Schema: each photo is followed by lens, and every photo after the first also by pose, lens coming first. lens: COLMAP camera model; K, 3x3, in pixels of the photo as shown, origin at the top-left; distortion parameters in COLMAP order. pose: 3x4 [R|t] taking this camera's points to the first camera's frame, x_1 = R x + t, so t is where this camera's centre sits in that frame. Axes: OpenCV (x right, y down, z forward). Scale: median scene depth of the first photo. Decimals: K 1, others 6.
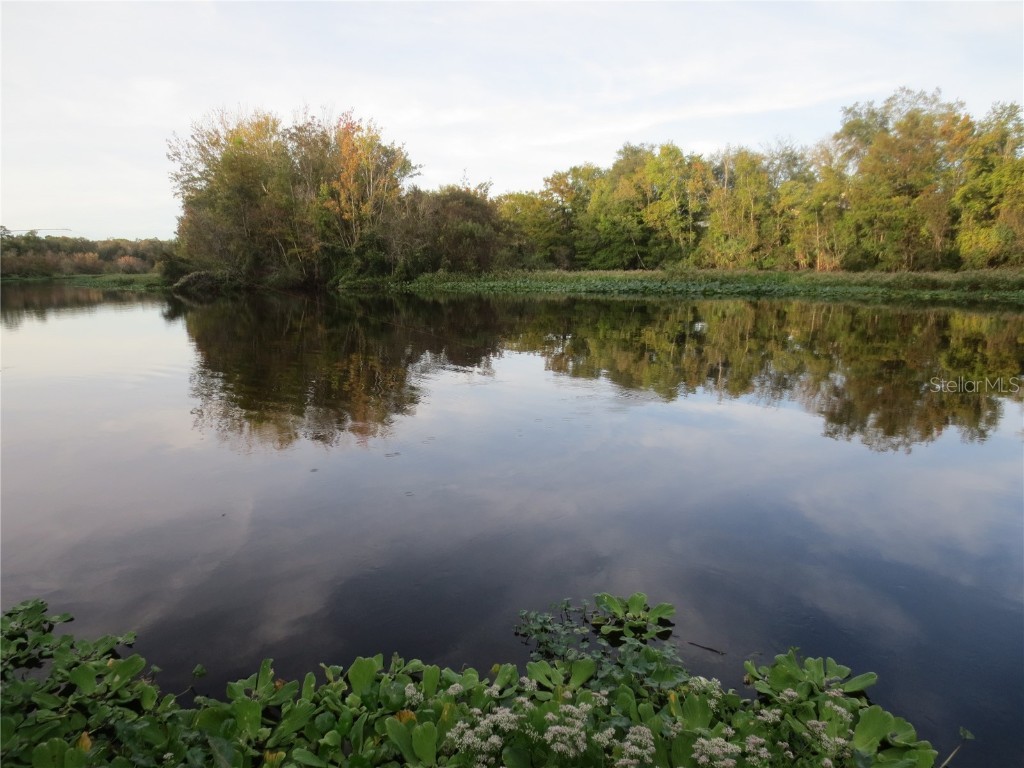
lens RADIAL K [[728.0, 0, 512.4], [0, 728.0, 386.1], [0, 0, 1]] dist [-0.034464, 0.020589]
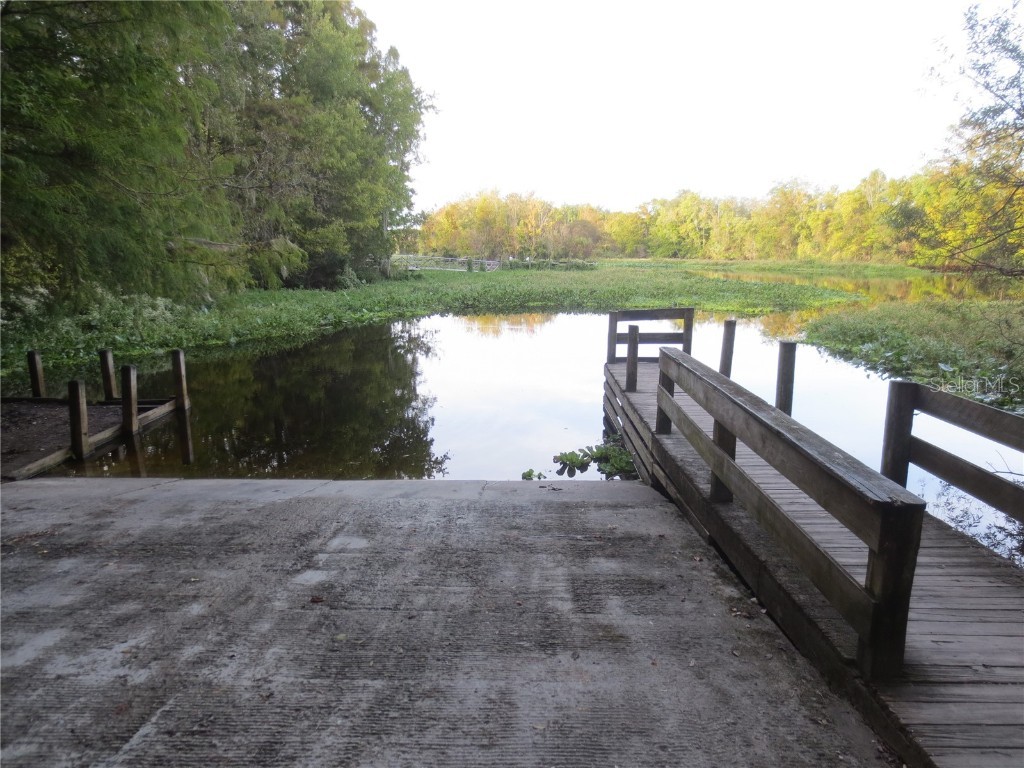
lens RADIAL K [[728.0, 0, 515.6], [0, 728.0, 384.4], [0, 0, 1]] dist [-0.034464, 0.020589]
pose [[0.980843, 0.046837, -0.189086, 0.196685], [-0.043728, 0.998831, 0.020586, 0.210555], [0.189830, -0.011923, 0.981745, -1.347837]]
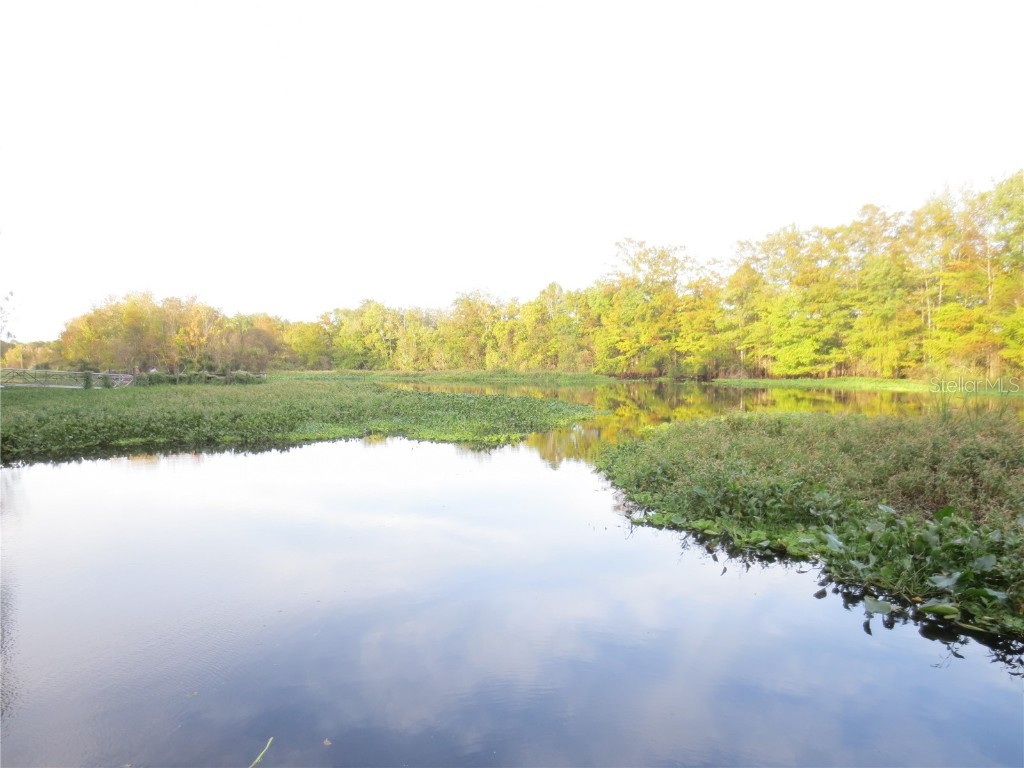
lens RADIAL K [[728.0, 0, 506.5], [0, 728.0, 381.5], [0, 0, 1]] dist [-0.034464, 0.020589]
pose [[0.976935, 0.001122, 0.213535, 0.198343], [0.029463, 0.989714, -0.139992, 0.181323], [-0.211495, 0.143054, 0.966853, -1.133333]]
